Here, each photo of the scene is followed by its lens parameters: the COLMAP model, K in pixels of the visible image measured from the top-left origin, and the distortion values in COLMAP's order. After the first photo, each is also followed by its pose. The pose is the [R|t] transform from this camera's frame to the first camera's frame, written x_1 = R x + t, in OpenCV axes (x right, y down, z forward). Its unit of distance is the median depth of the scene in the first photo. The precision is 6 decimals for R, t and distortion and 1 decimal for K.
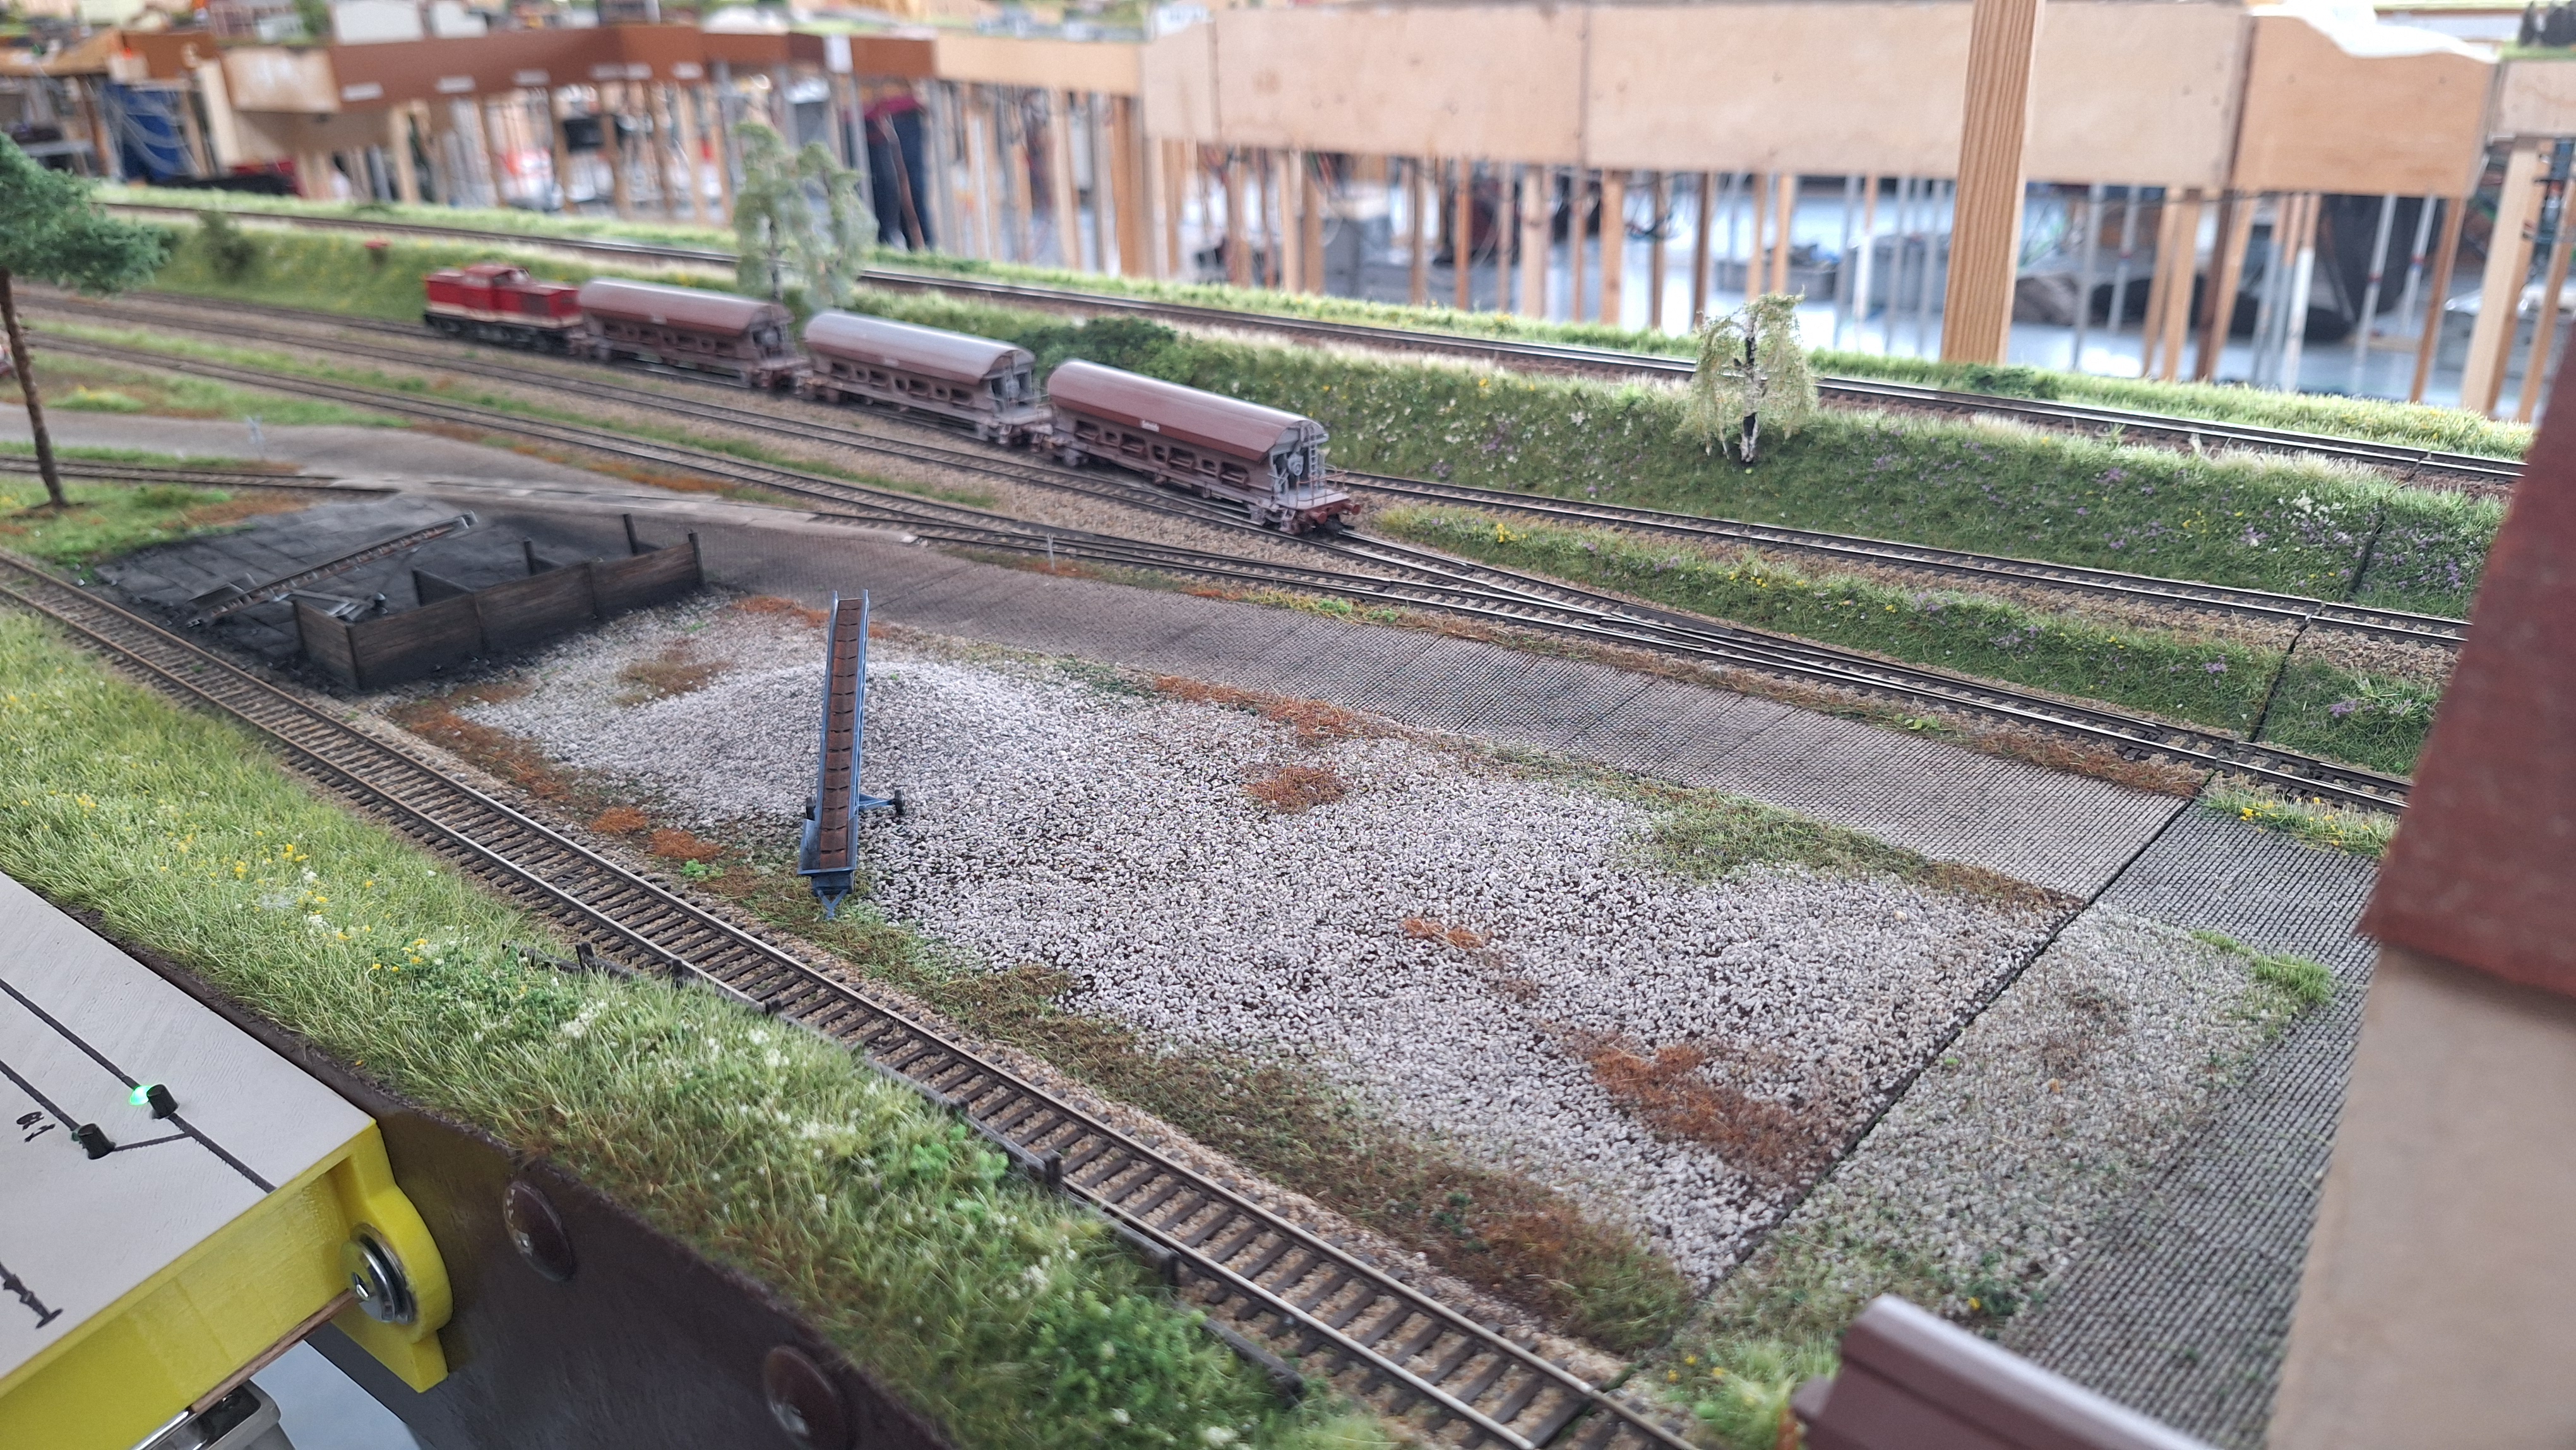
lens RADIAL K [[1816.0, 0, 1288.0], [0, 1816.0, 725.0], [0, 0, 1]] dist [0.073502, -0.140676]
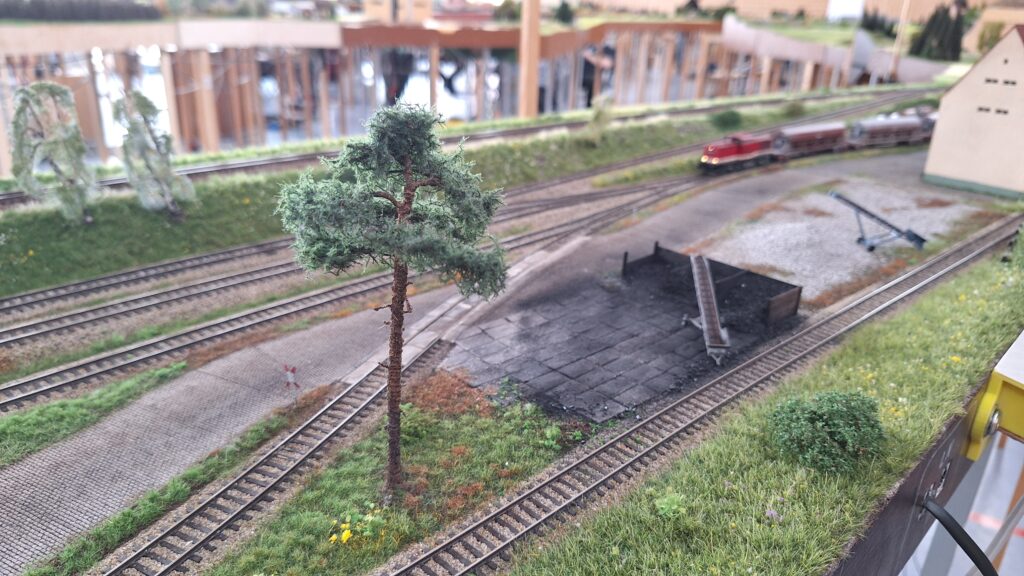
lens RADIAL K [[721.8, 0, 512.0], [0, 721.8, 288.0], [0, 0, 1]] dist [0.073502, -0.140676]
pose [[0.130788, -0.334360, 0.933326, -1.129577], [0.357483, 0.893987, 0.270173, -0.337083], [-0.924716, 0.298313, 0.236451, 0.929149]]
